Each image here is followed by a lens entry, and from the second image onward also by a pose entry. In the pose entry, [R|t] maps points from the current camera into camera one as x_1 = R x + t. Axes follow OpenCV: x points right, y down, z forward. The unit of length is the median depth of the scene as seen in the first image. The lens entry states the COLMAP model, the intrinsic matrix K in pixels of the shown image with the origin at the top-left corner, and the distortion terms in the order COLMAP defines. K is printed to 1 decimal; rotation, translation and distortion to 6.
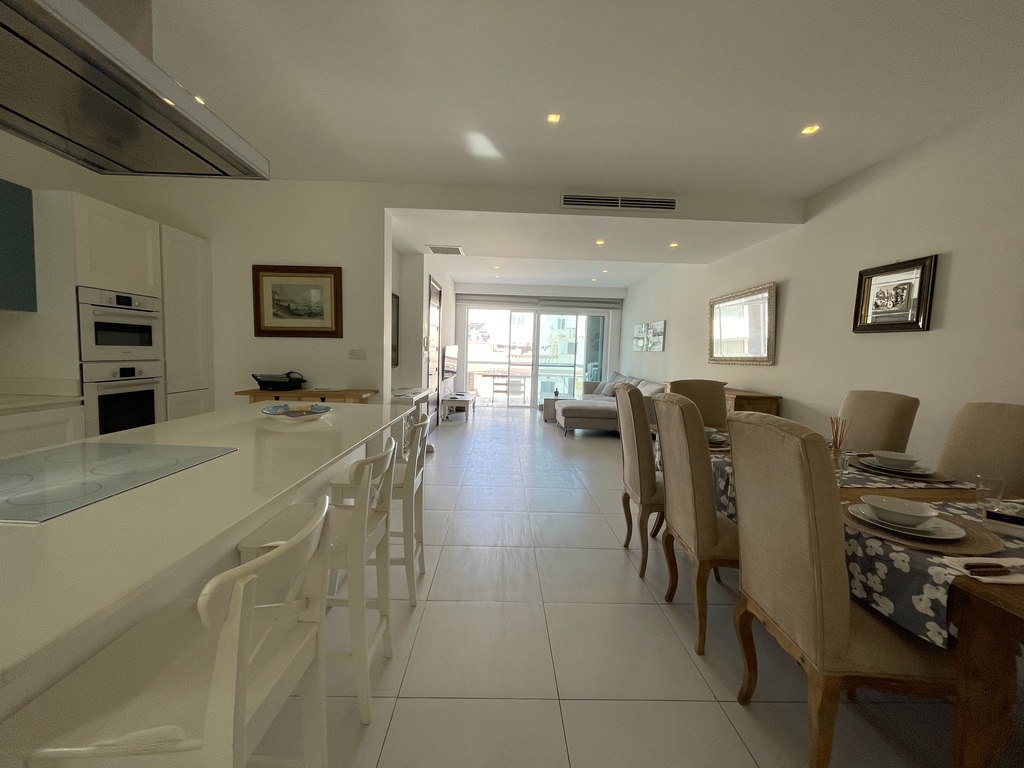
lens RADIAL K [[411.7, 0, 512.0], [0, 411.7, 384.0], [0, 0, 1]] dist [0.000240, -0.000187]
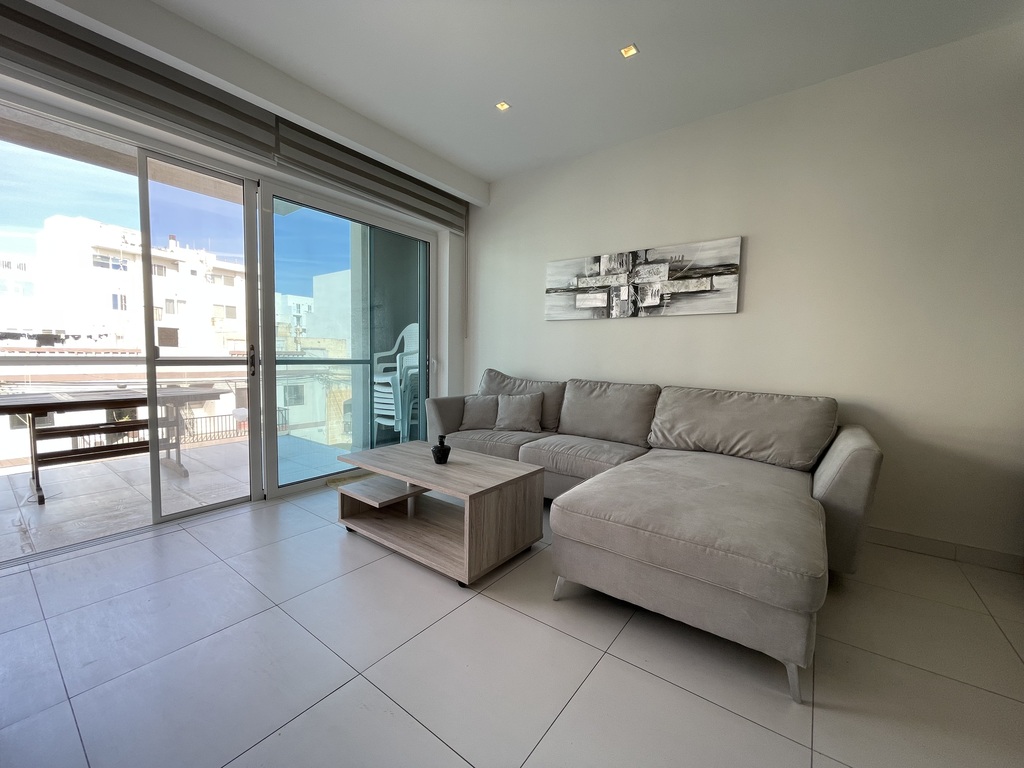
lens RADIAL K [[411.7, 0, 512.0], [0, 411.7, 384.0], [0, 0, 1]] dist [0.000240, -0.000187]
pose [[0.620377, -0.078959, 0.780319, -0.069770], [0.067424, 0.996605, 0.047240, -0.031227], [-0.781400, 0.023306, 0.623595, 0.665756]]
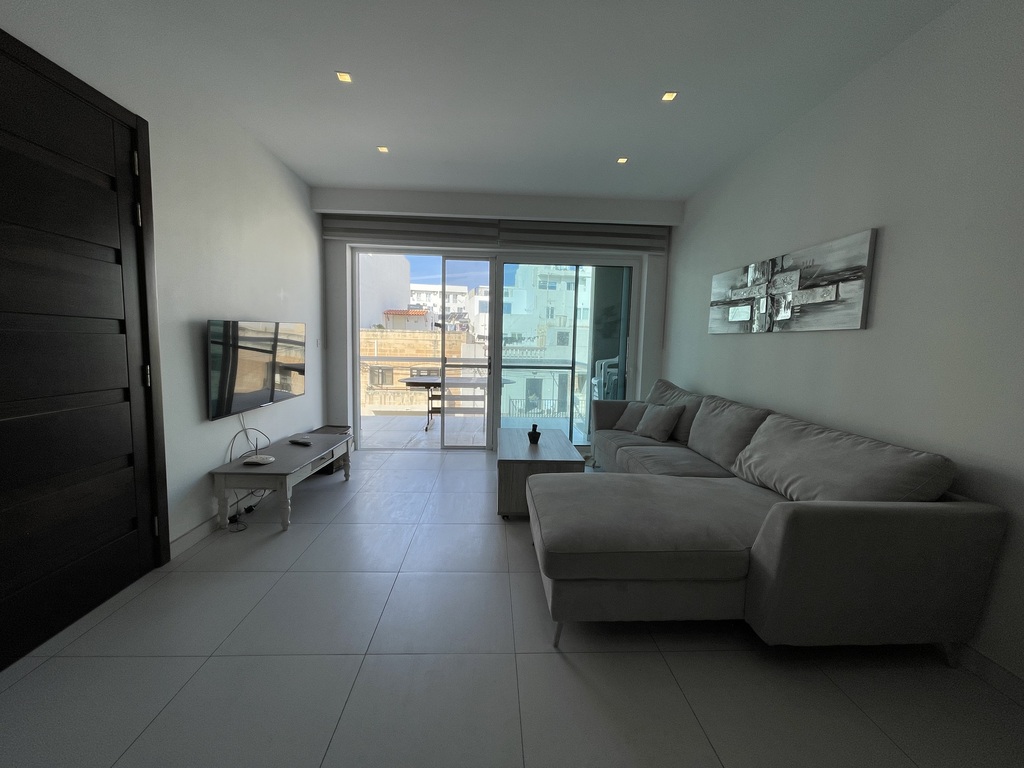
lens RADIAL K [[411.7, 0, 512.0], [0, 411.7, 384.0], [0, 0, 1]] dist [0.000240, -0.000187]
pose [[0.999602, -0.014416, 0.024239, 0.064876], [0.013938, 0.999707, 0.019804, -0.034065], [-0.024517, -0.019458, 0.999510, 0.499186]]
